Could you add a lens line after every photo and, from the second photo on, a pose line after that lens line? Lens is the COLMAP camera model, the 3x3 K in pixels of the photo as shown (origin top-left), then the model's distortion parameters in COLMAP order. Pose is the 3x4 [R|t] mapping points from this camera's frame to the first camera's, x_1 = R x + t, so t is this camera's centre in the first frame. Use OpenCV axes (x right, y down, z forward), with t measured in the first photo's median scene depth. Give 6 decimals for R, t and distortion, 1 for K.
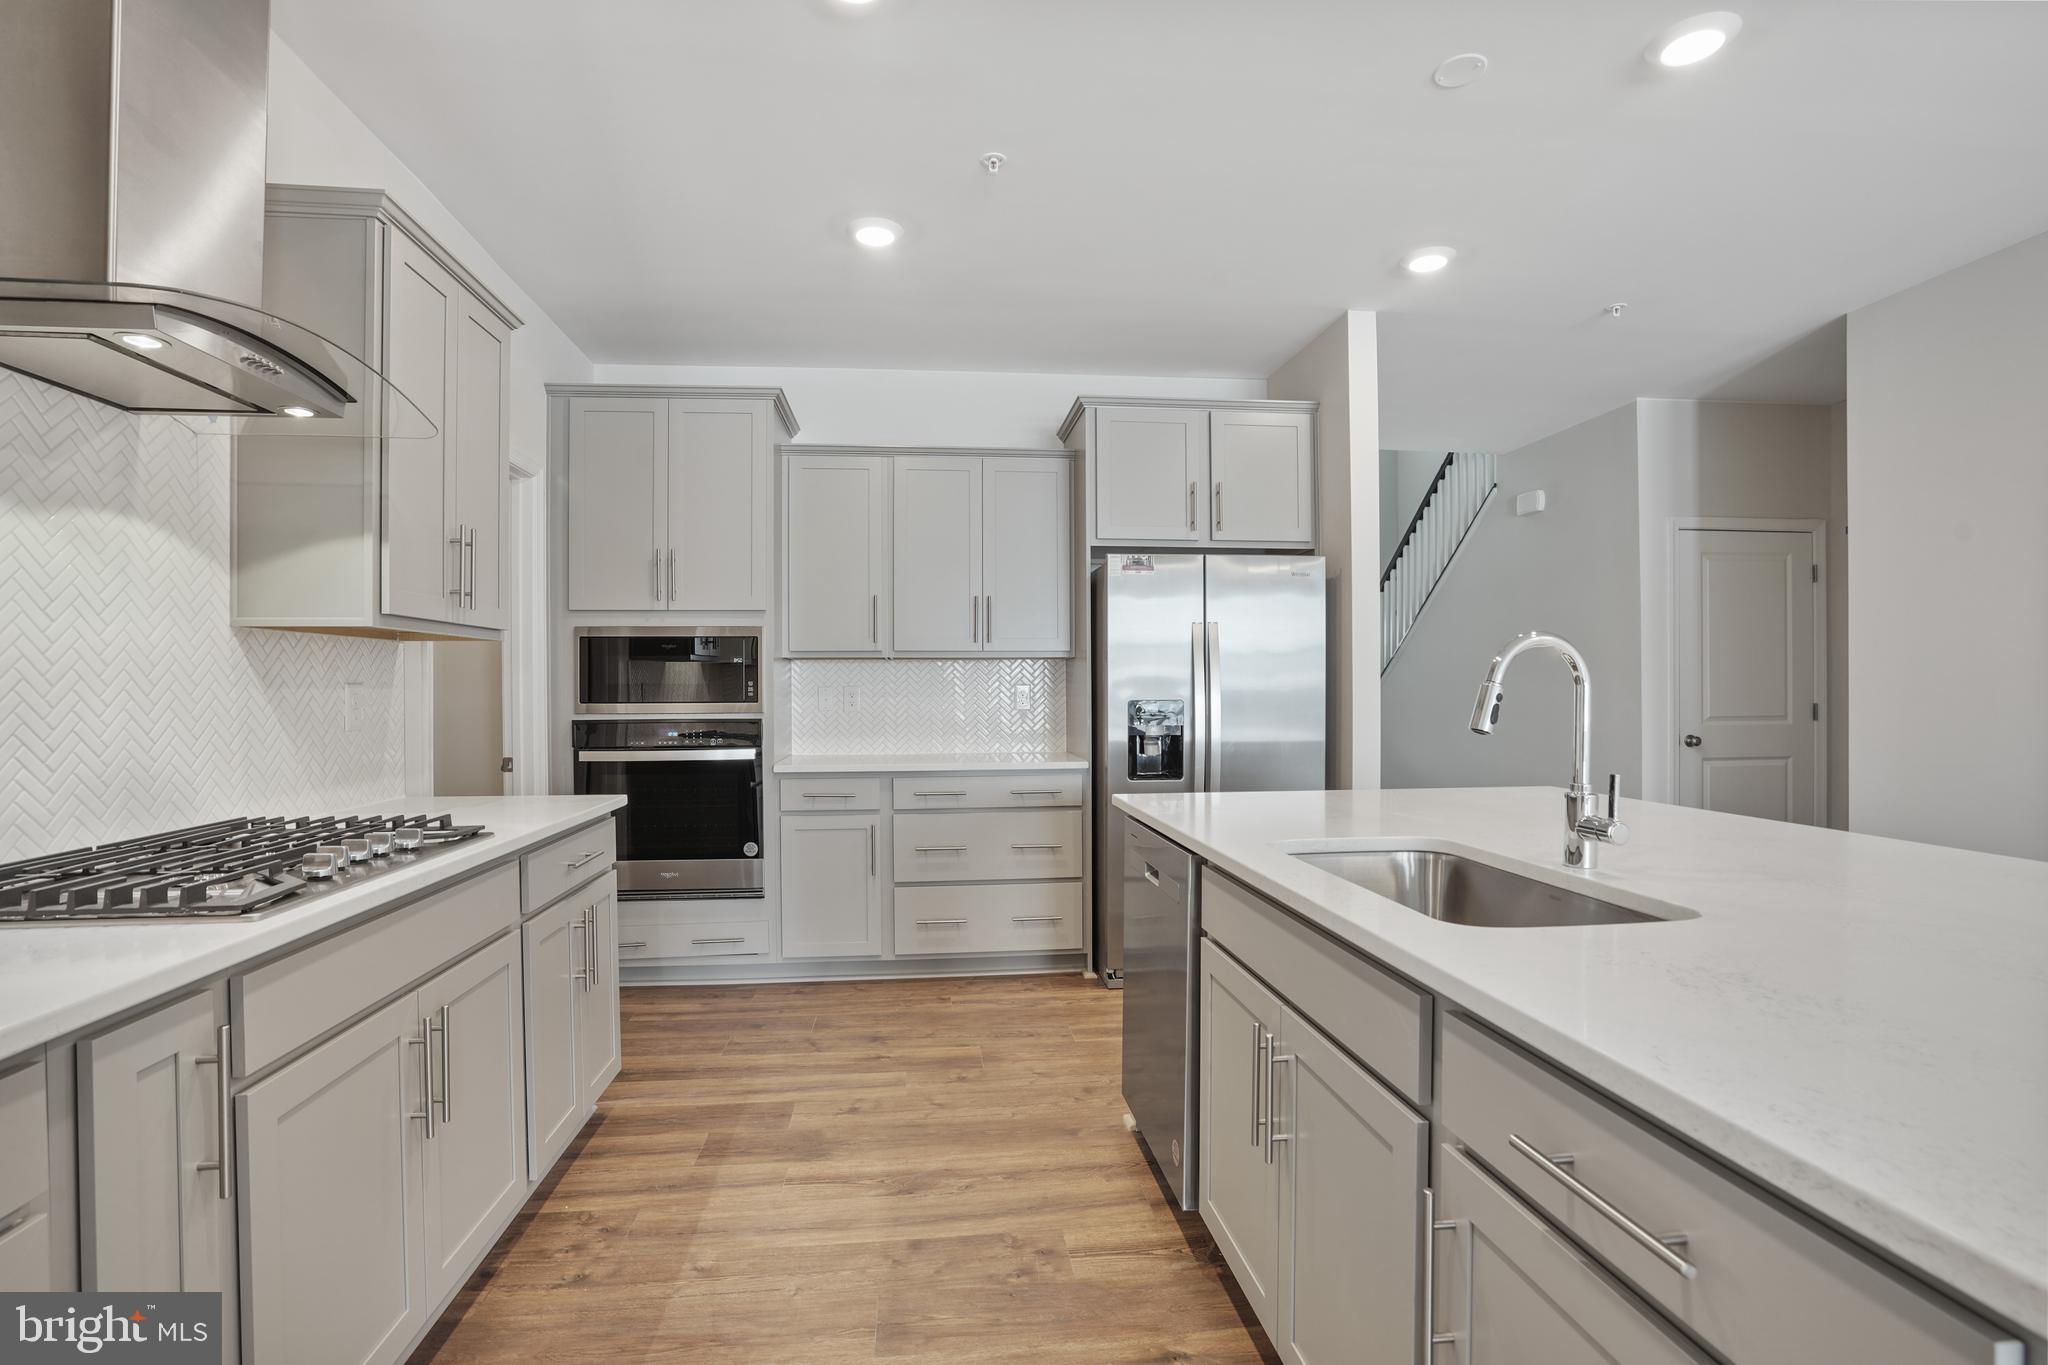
lens RADIAL K [[965.4, 0, 1019.4], [0, 965.4, 692.5], [0, 0, 1]] dist [-0.064680, 0.024068]
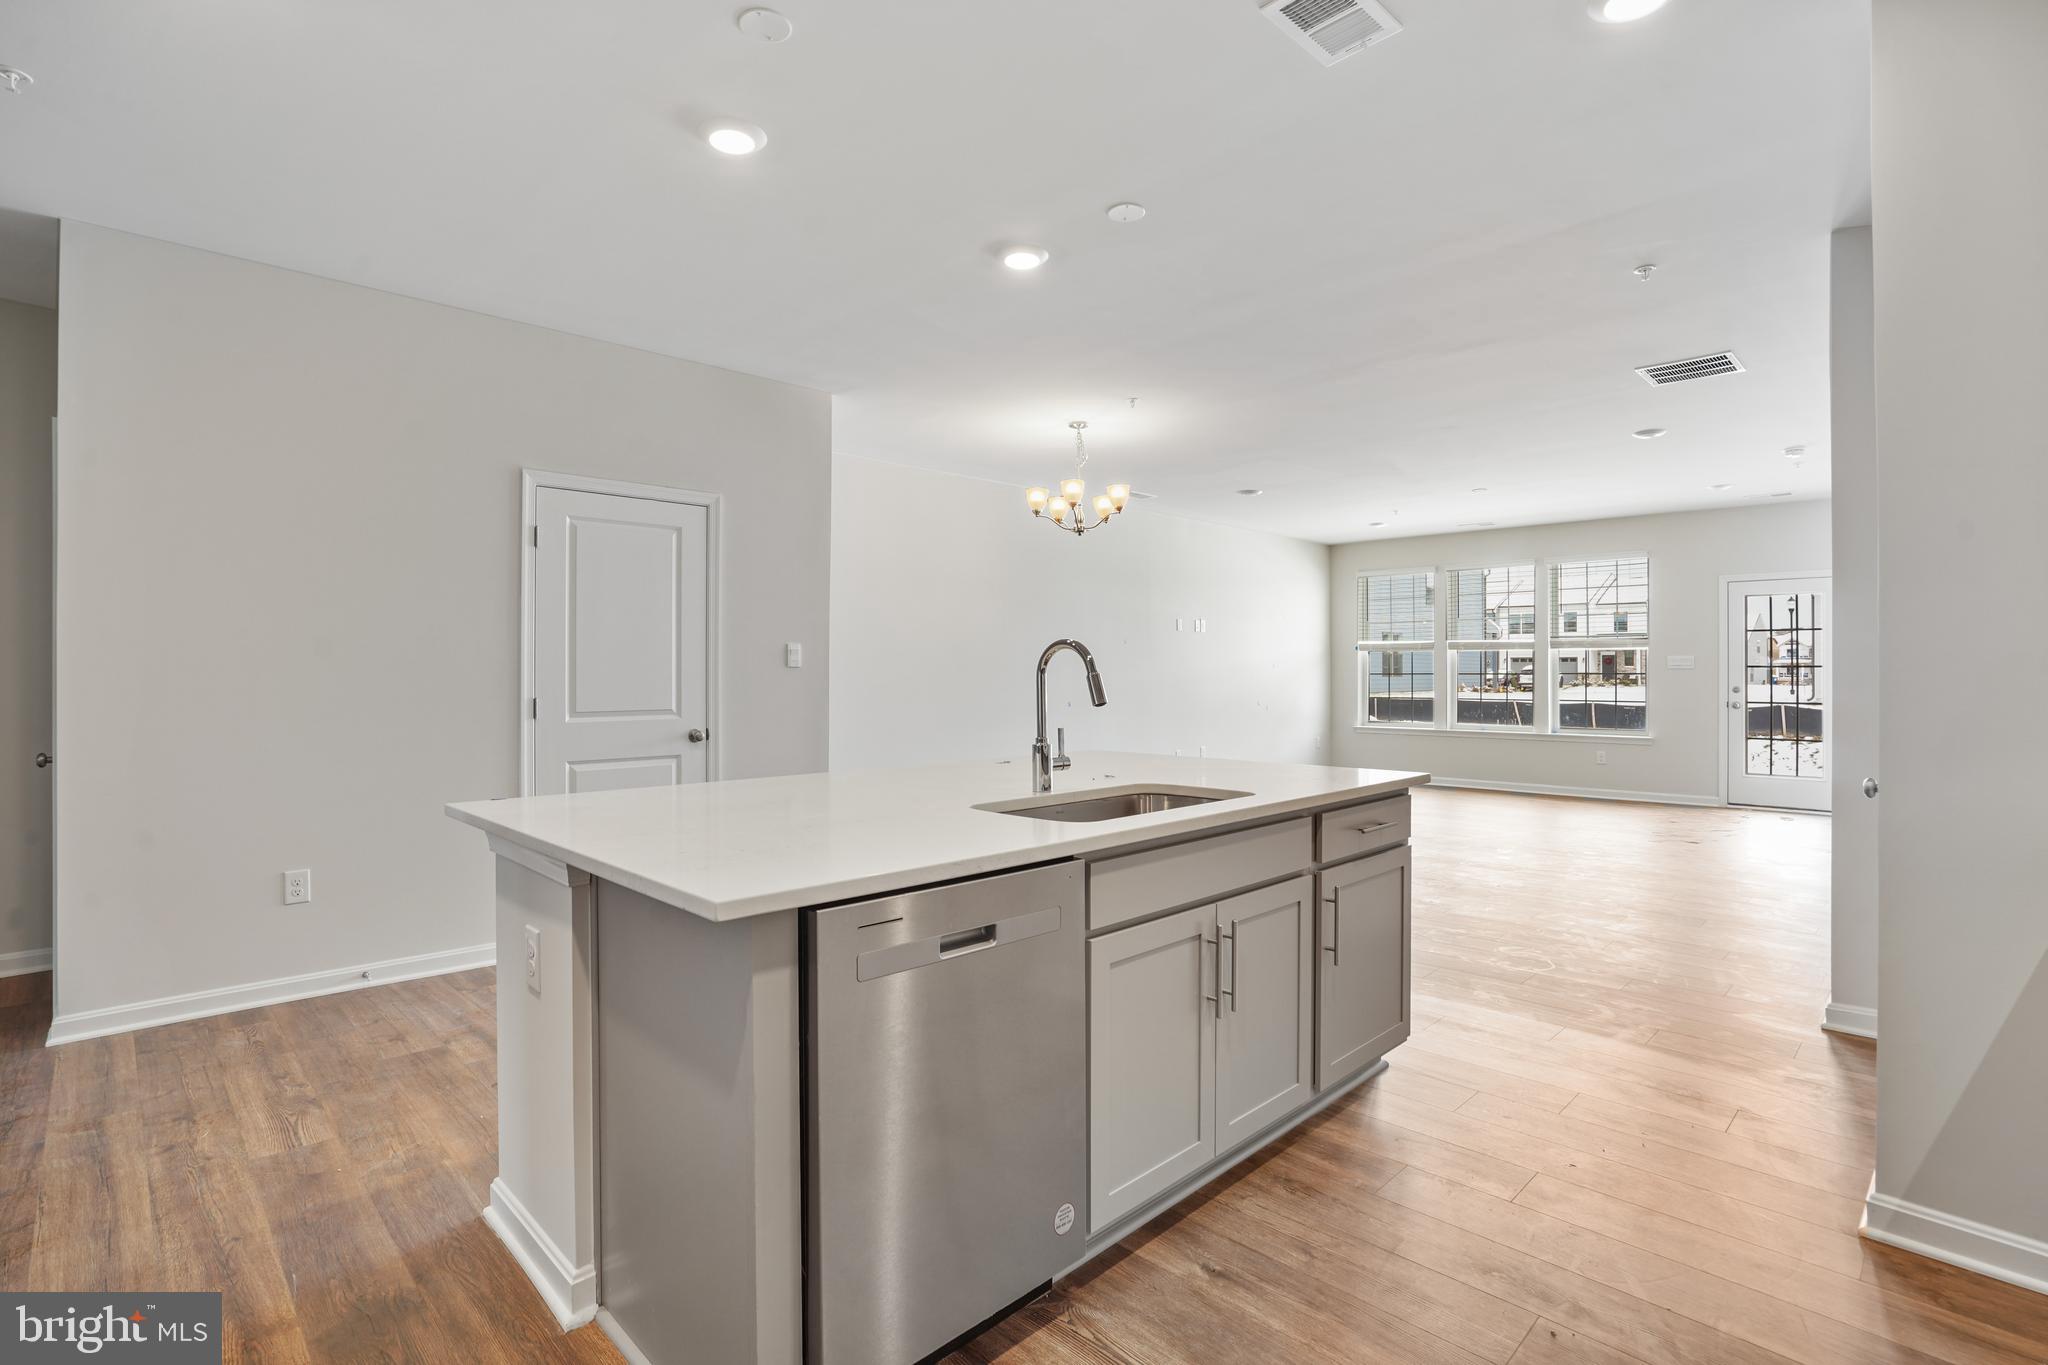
lens RADIAL K [[965.5, 0, 1026.6], [0, 965.5, 677.7], [0, 0, 1]] dist [-0.028005, 0.001177]
pose [[-0.620954, -0.002796, 0.783842, -0.261162], [0.007055, 0.999933, 0.009156, -0.006101], [-0.783815, 0.011216, -0.620893, 0.831879]]
